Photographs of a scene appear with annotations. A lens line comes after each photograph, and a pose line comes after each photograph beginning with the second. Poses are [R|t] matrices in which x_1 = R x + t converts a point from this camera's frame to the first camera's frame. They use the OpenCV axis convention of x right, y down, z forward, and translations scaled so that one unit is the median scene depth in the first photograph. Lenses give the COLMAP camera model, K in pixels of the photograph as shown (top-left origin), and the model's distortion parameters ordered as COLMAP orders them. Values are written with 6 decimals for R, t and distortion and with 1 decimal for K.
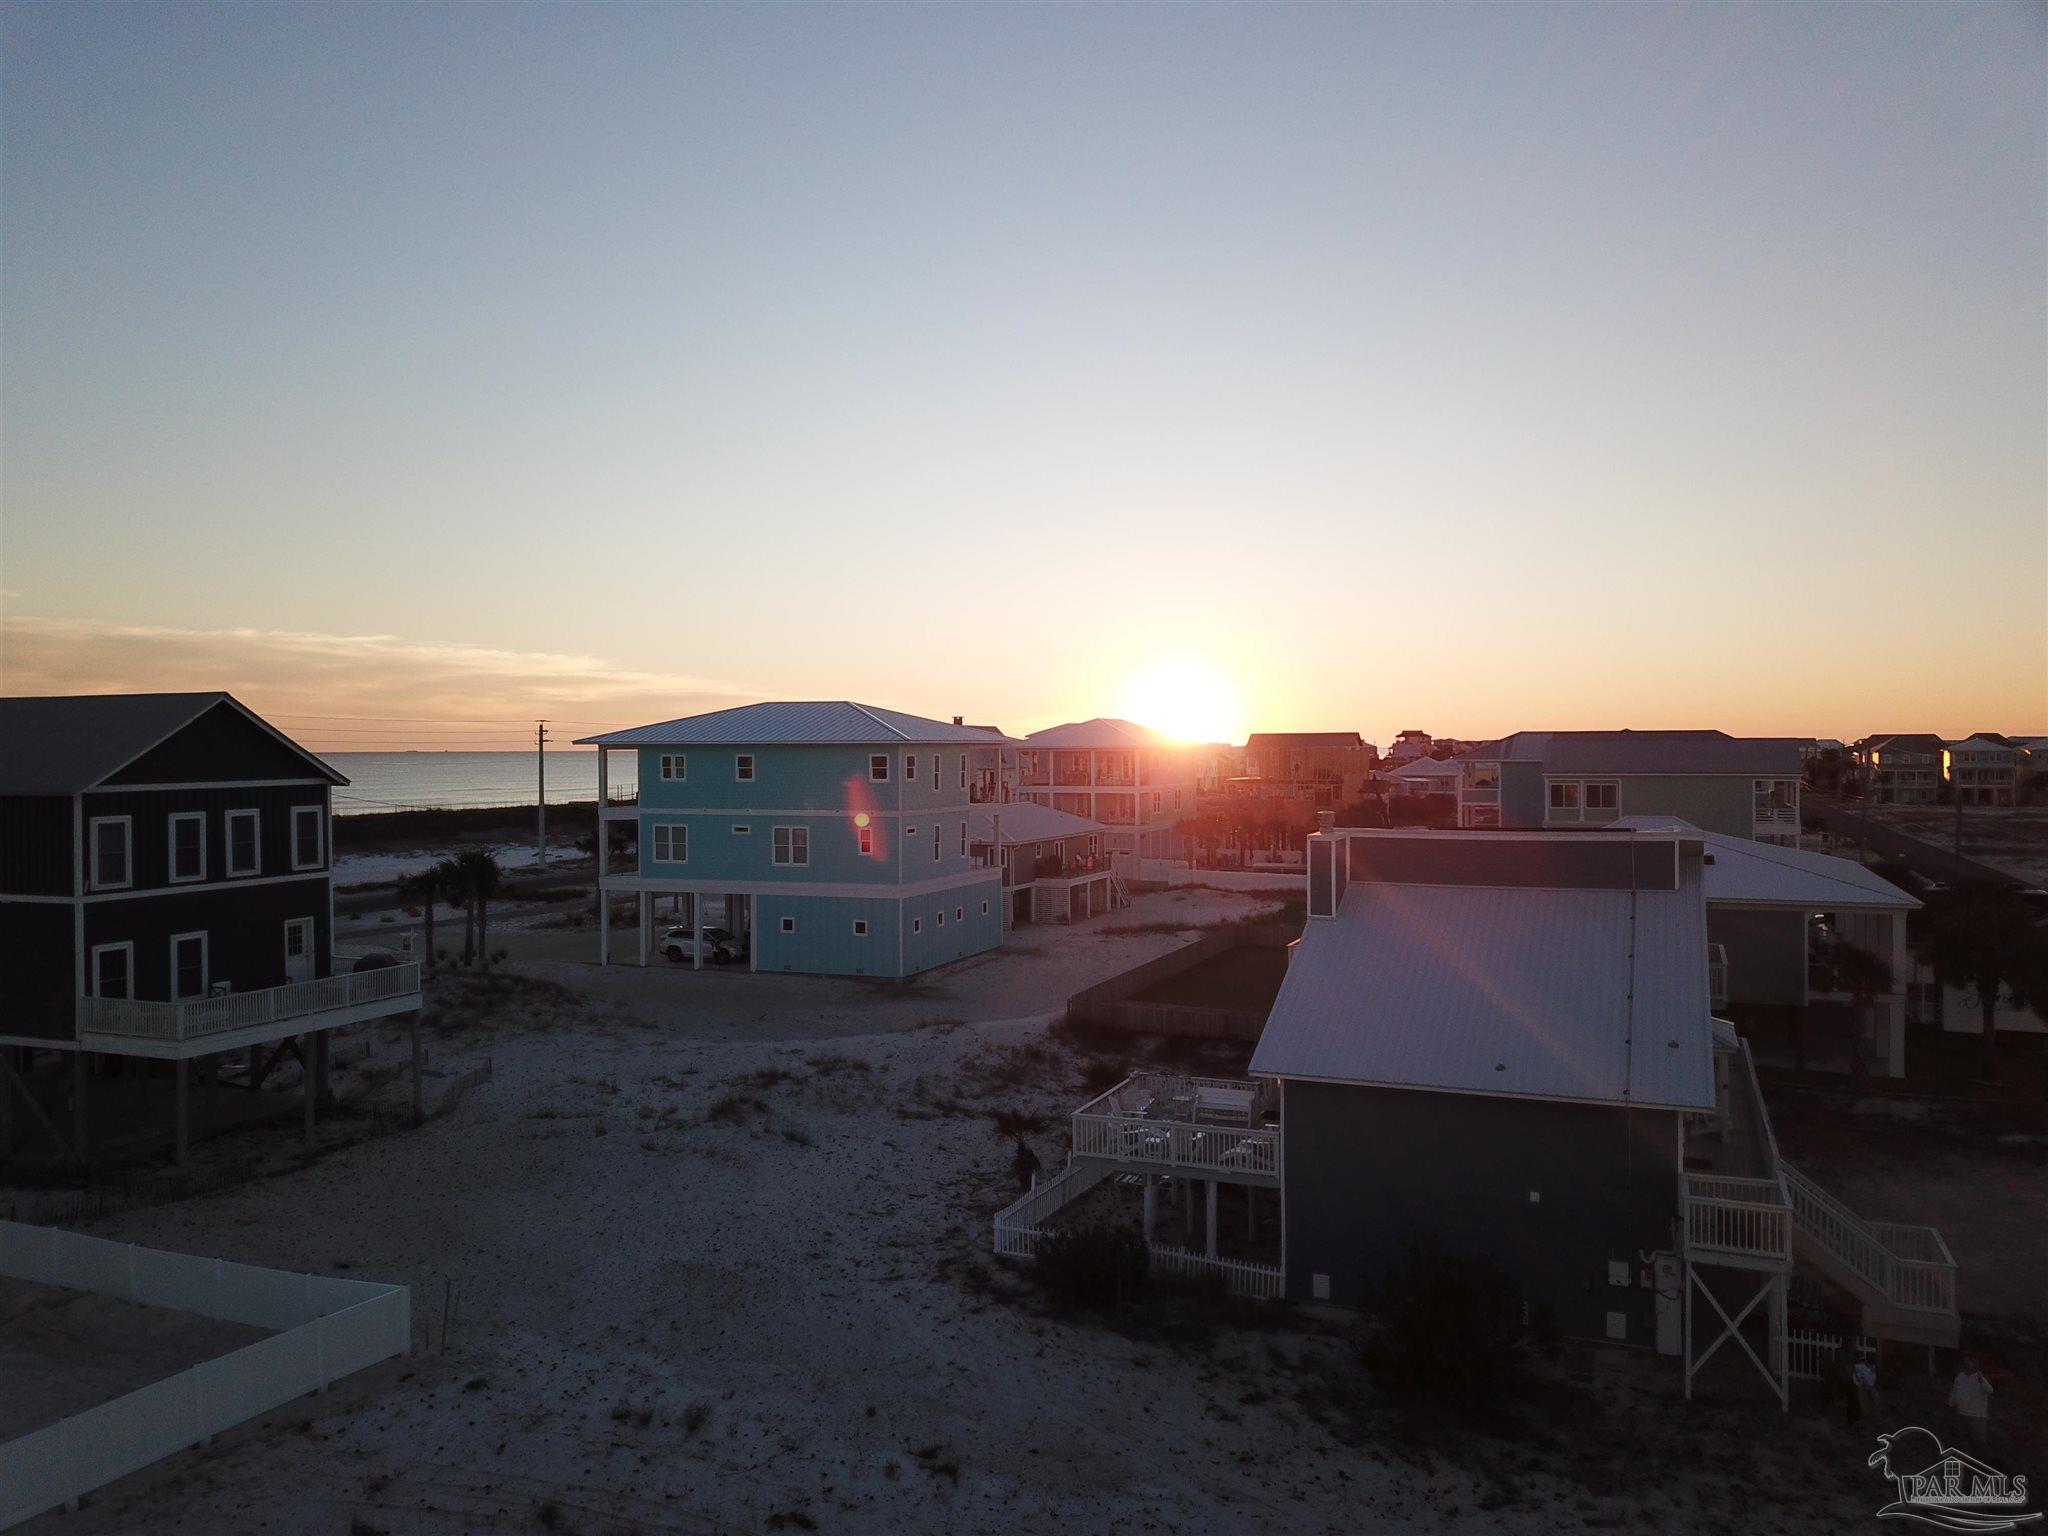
lens RADIAL K [[1556.9, 0, 1057.5], [0, 1556.9, 772.8], [0, 0, 1]] dist [0.030953, -0.004510]
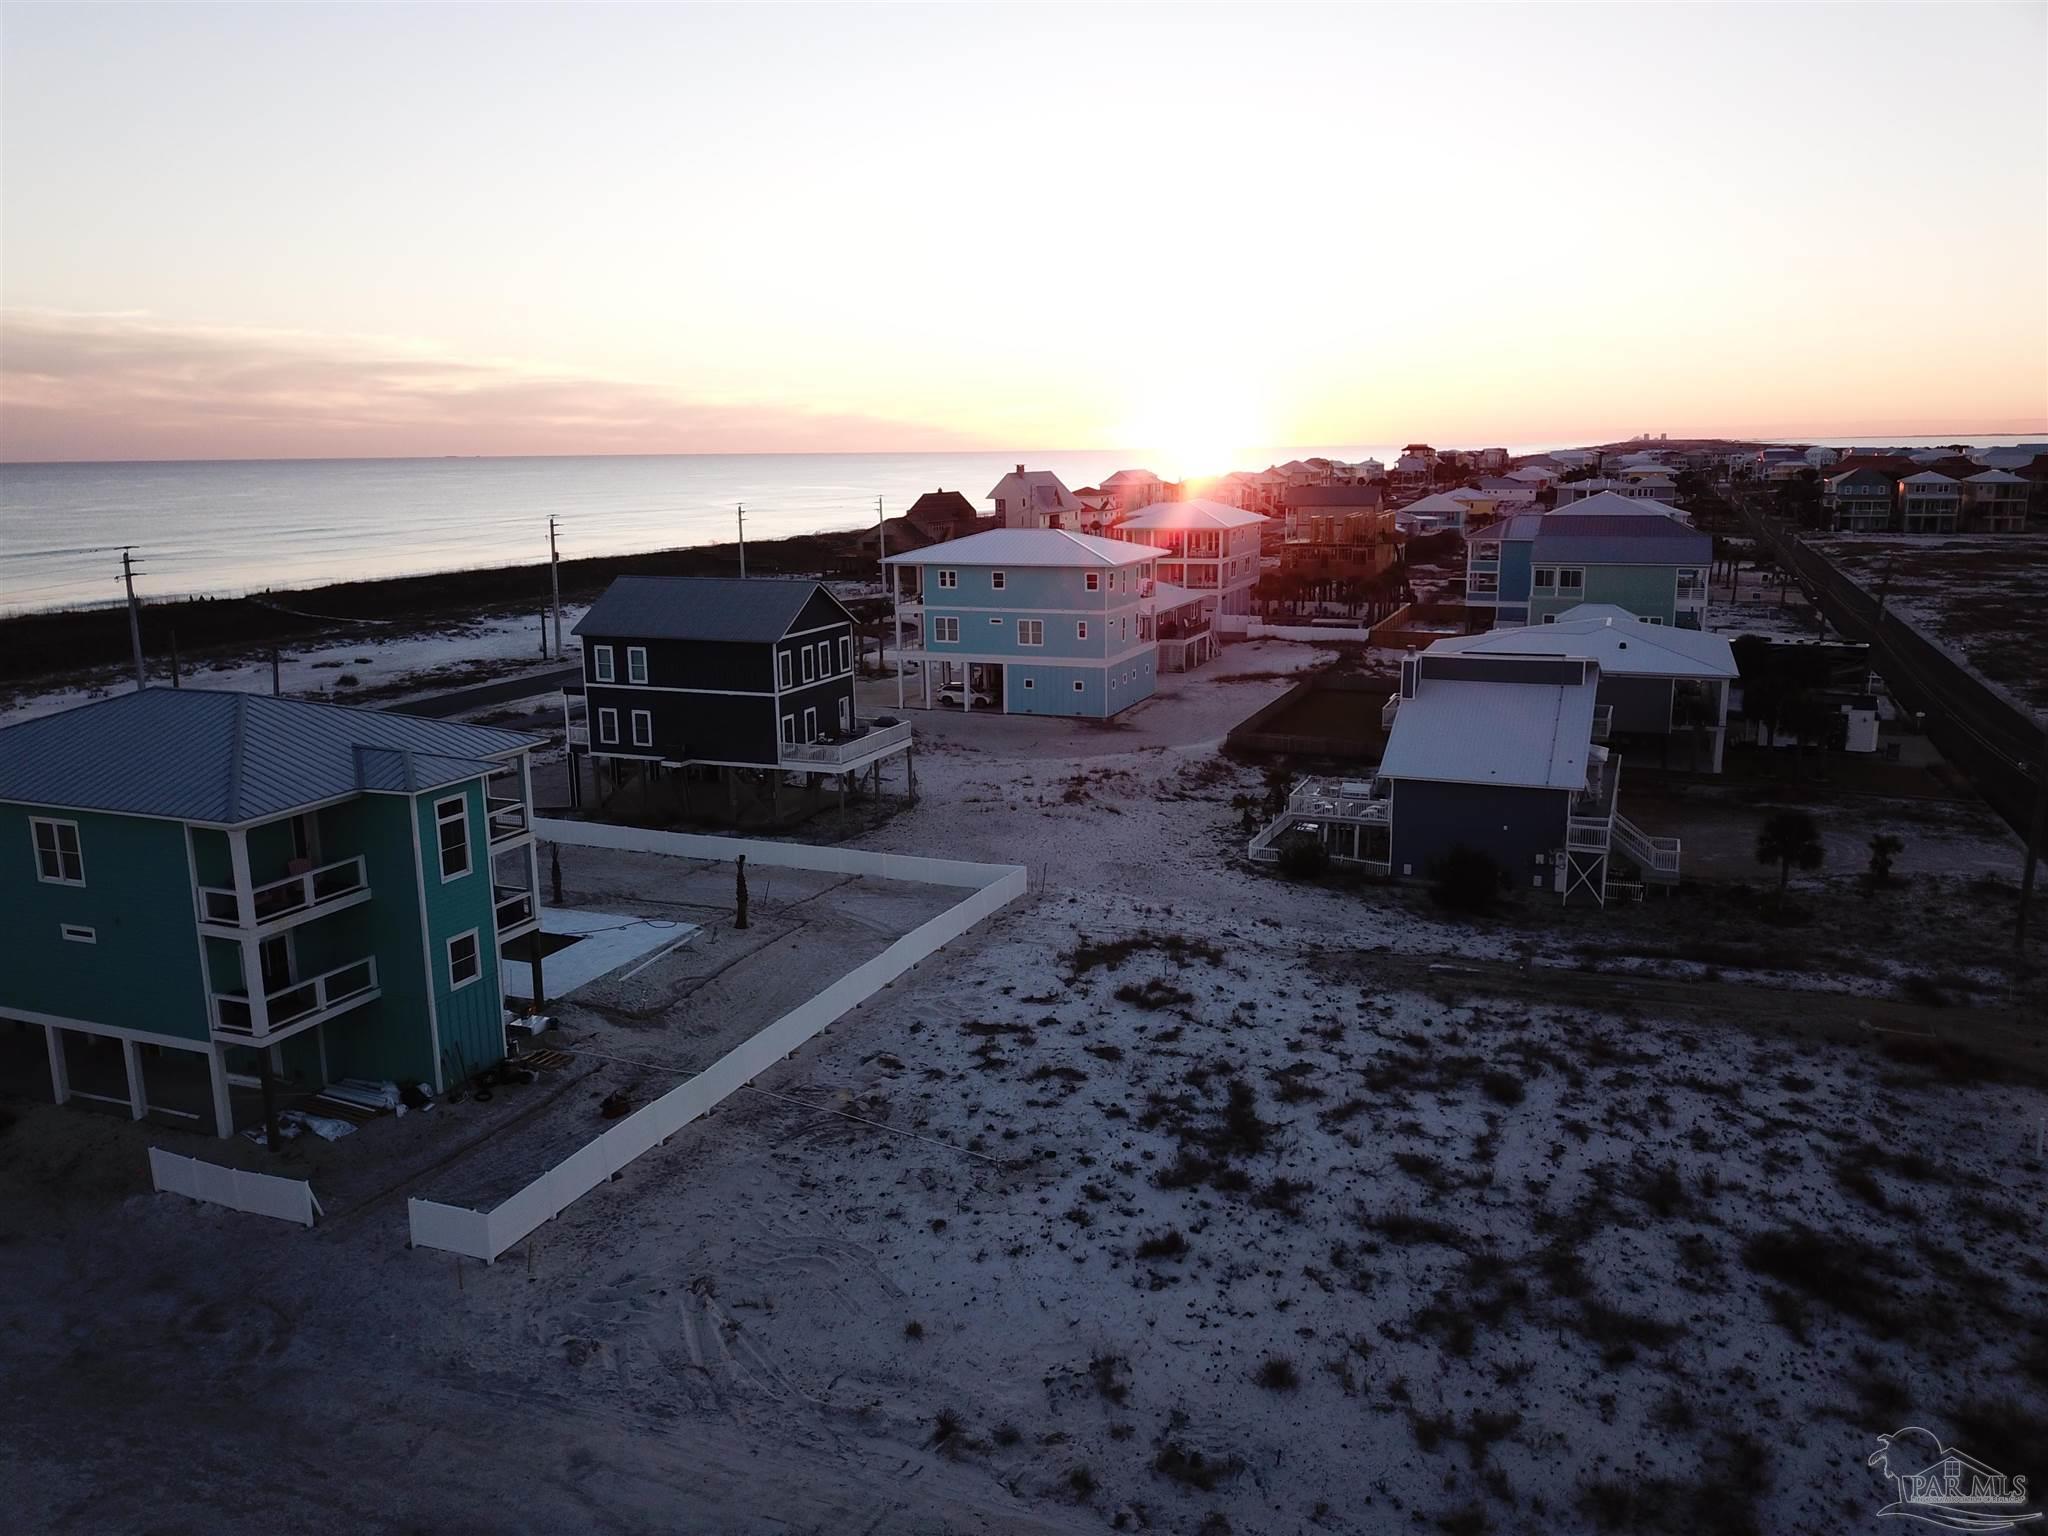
lens RADIAL K [[1539.9, 0, 1024.0], [0, 1539.9, 768.0], [0, 0, 1]] dist [0.000077, -0.000404]
pose [[0.999730, -0.009478, -0.021234, -0.254888], [0.013237, 0.982732, 0.184561, -0.174534], [0.019118, -0.184792, 0.982592, -0.881528]]
